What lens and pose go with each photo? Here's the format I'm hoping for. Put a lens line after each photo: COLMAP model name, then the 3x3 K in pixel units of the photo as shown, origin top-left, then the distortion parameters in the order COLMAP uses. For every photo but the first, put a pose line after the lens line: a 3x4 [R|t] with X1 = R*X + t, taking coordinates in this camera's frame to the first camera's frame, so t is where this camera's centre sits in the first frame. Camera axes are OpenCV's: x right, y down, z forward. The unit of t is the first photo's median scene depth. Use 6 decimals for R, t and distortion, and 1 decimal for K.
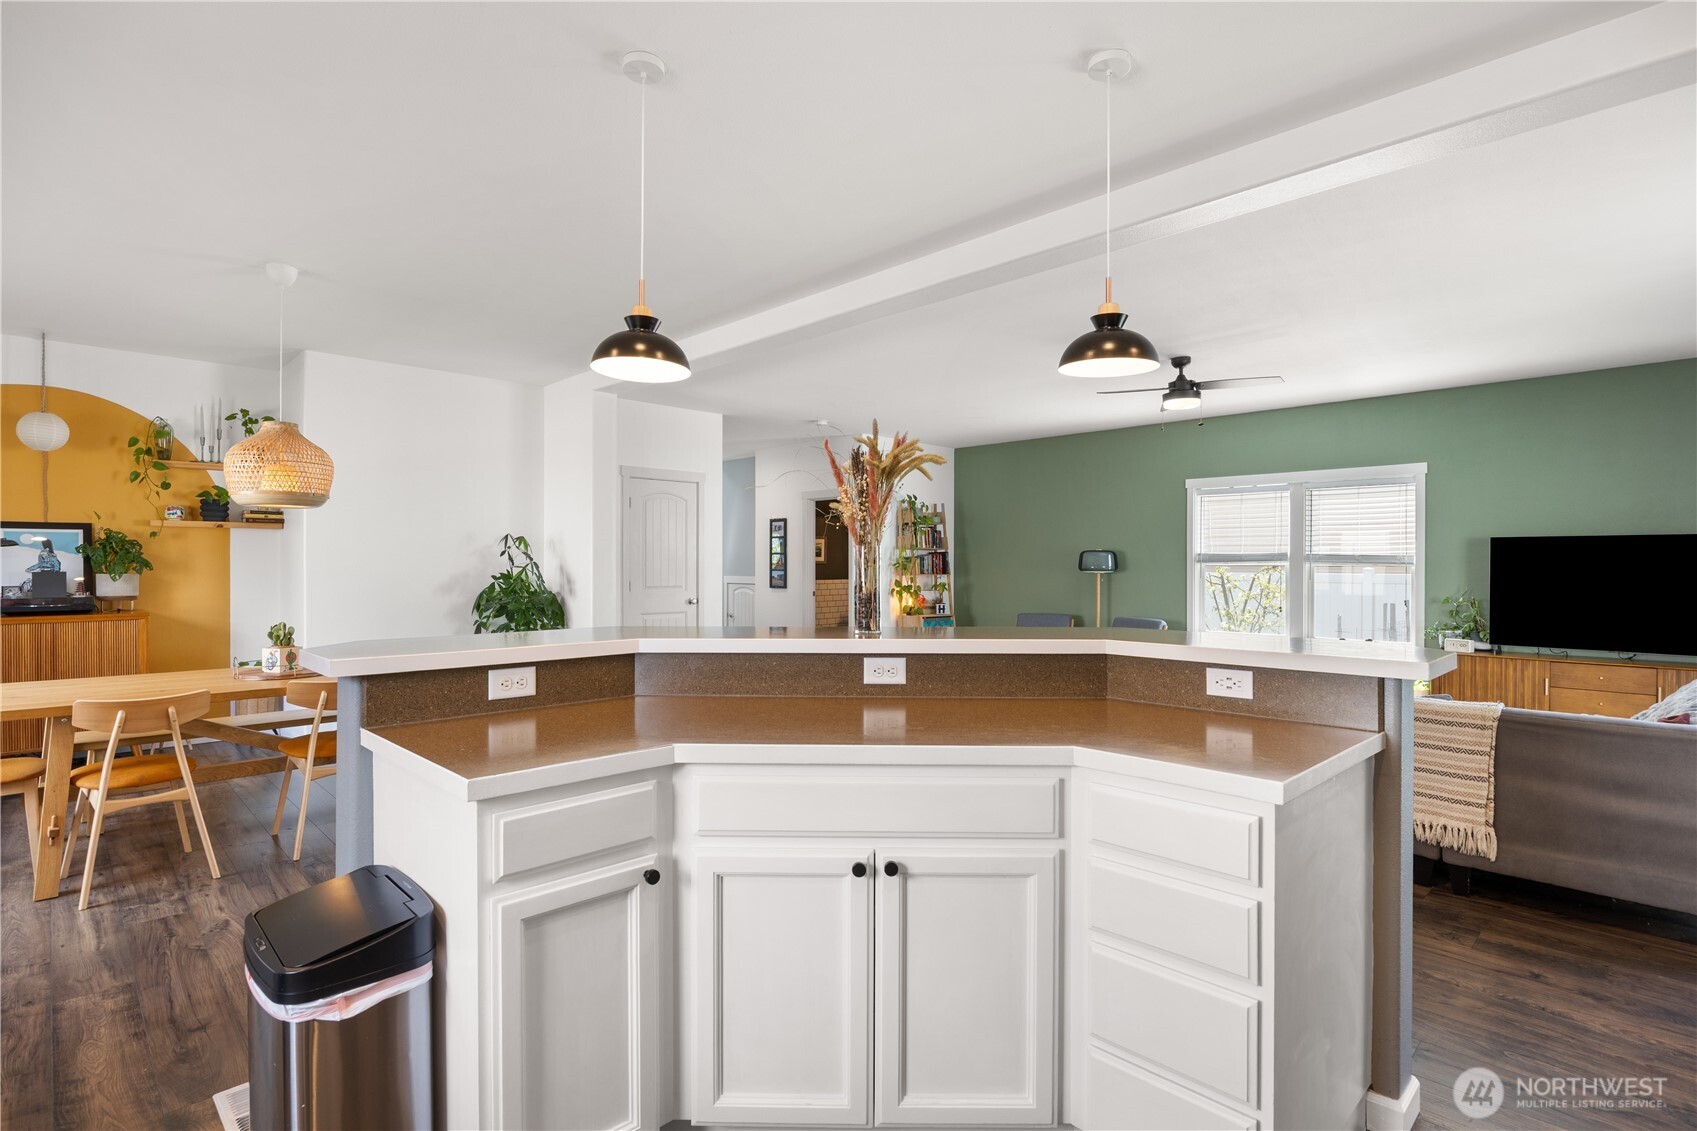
lens RADIAL K [[817.8, 0, 848.5], [0, 817.8, 565.5], [0, 0, 1]] dist [-0.012411, 0.000253]
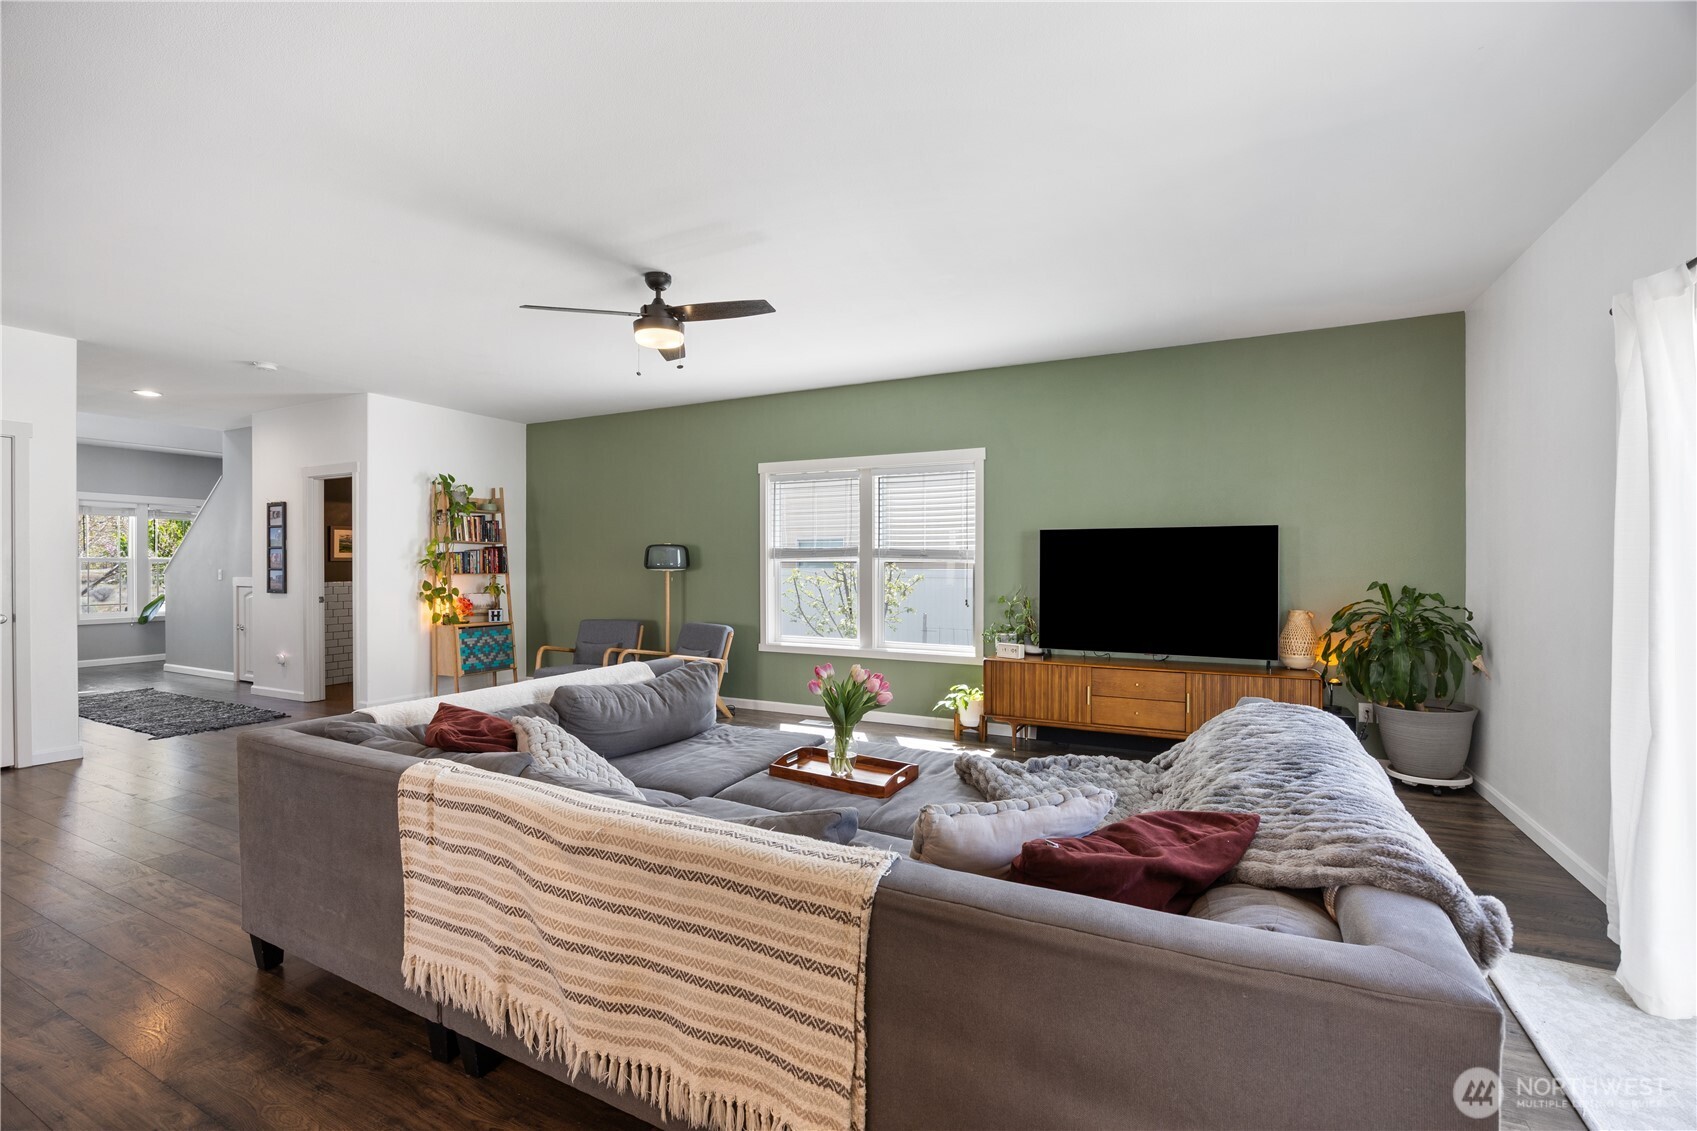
lens RADIAL K [[720.4, 0, 848.5], [0, 720.4, 565.5], [0, 0, 1]] dist [-0.020563, -0.000109]
pose [[0.944736, -0.003967, 0.327808, 0.266559], [0.002925, 0.999989, 0.003673, 0.001264], [-0.327819, -0.002512, 0.944737, 0.255213]]
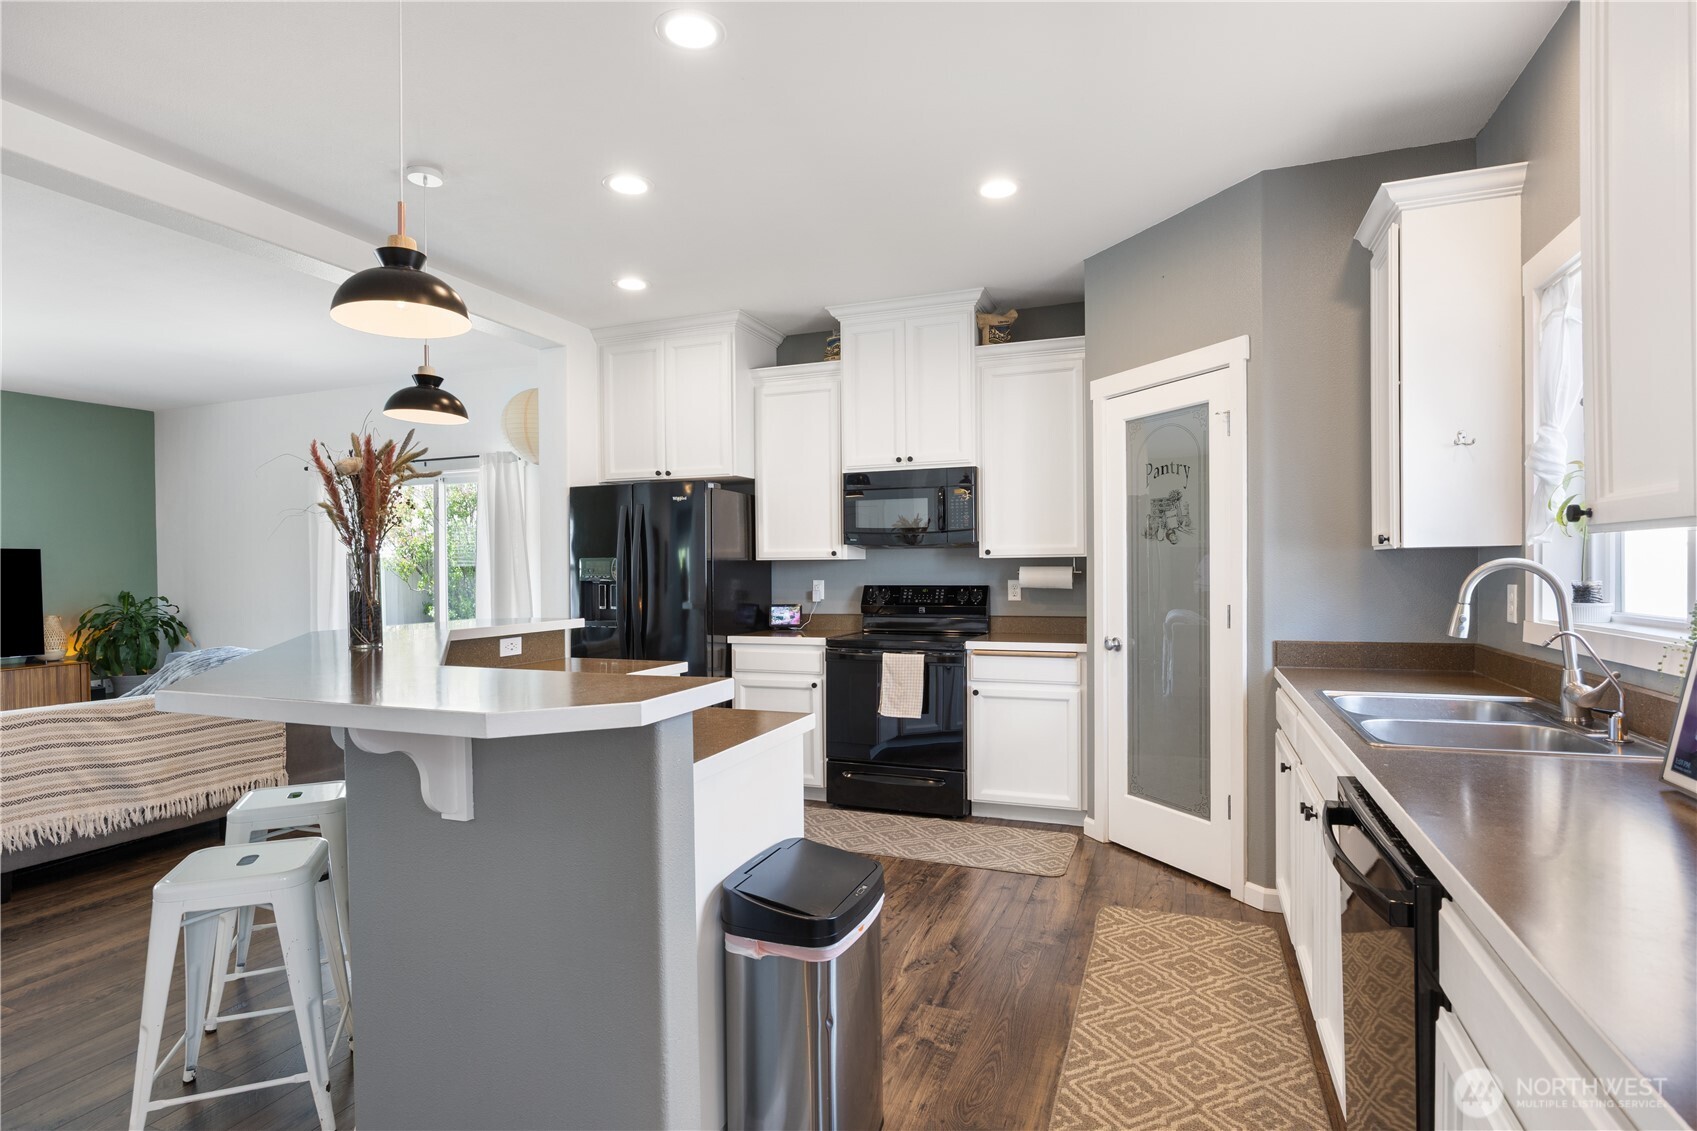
lens RADIAL K [[869.9, 0, 845.1], [0, 869.9, 576.6], [0, 0, 1]] dist [0.001453, -0.000181]
pose [[-0.415321, -0.008623, 0.909634, -0.370147], [0.009398, 0.999861, 0.013770, -0.003851], [-0.909626, 0.014267, -0.415182, 0.302510]]
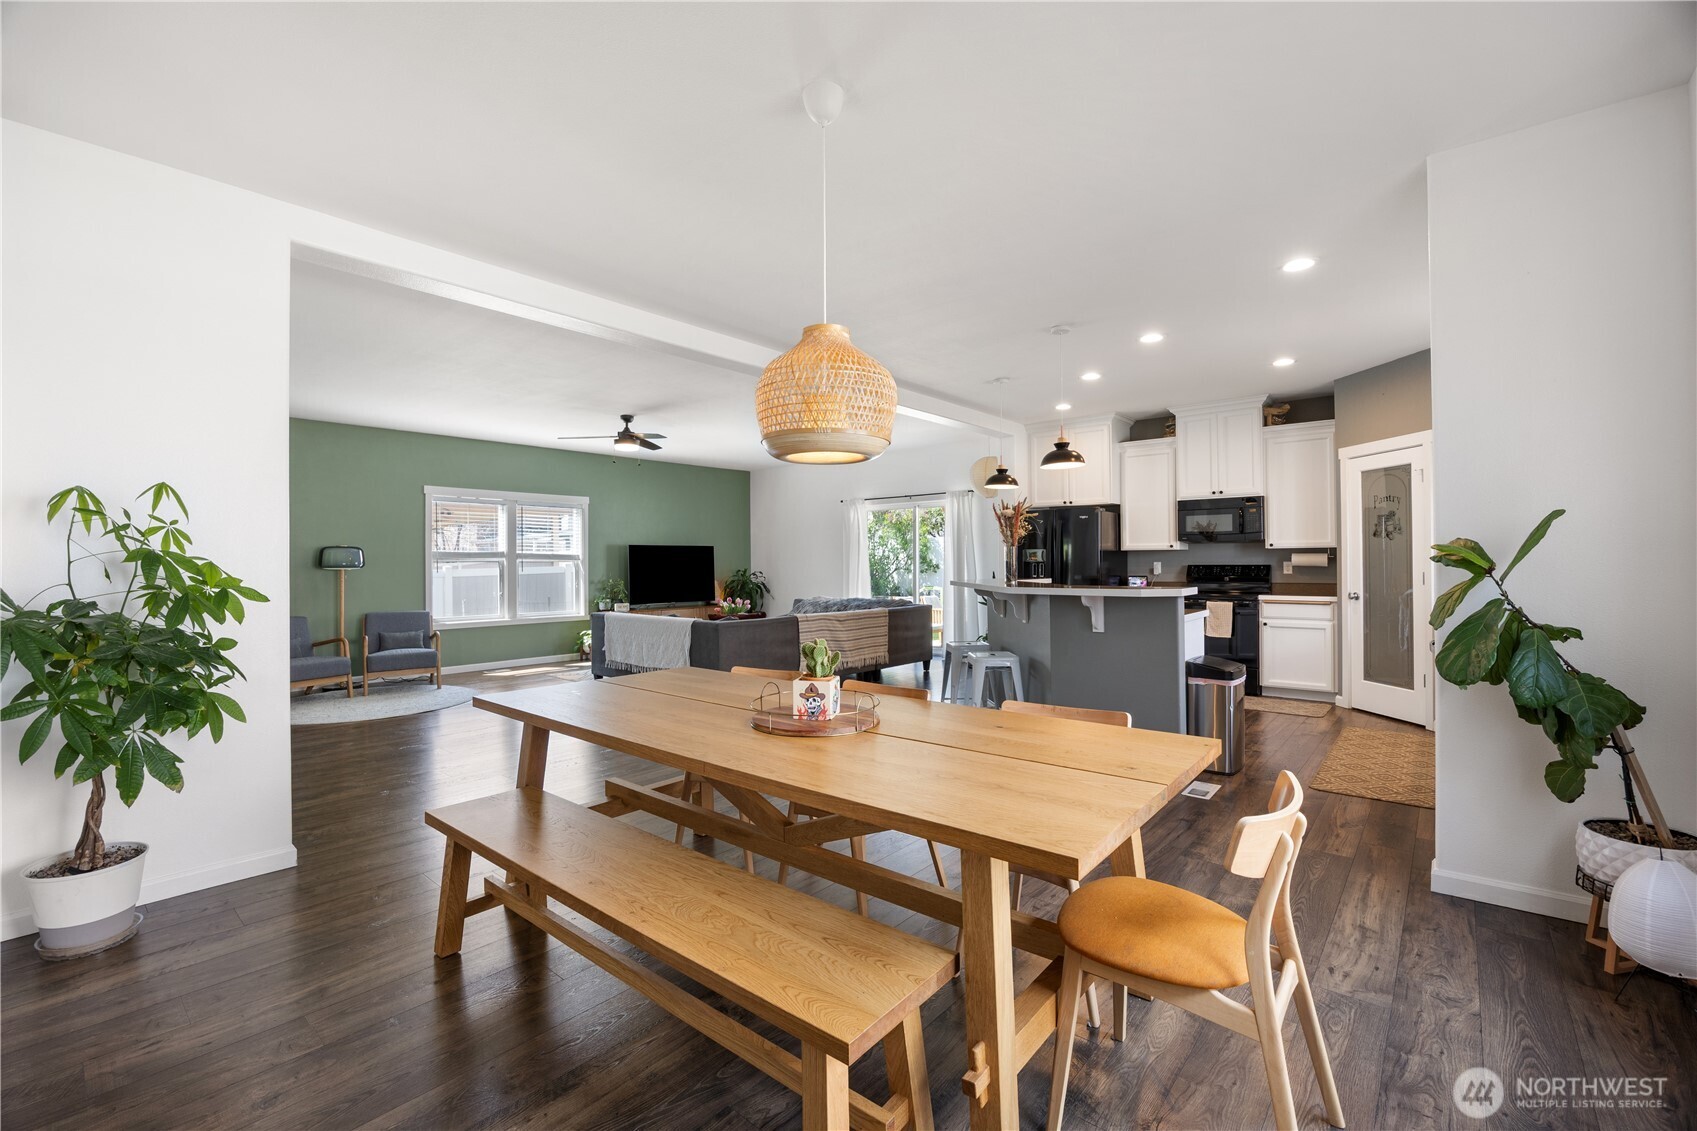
lens RADIAL K [[728.6, 0, 853.6], [0, 728.6, 557.4], [0, 0, 1]] dist [-0.002807, -0.000169]
pose [[-0.106541, 0.004905, 0.994296, -0.677191], [0.008310, 0.999957, -0.004043, 0.002570], [-0.994274, 0.007832, -0.106577, 0.552953]]
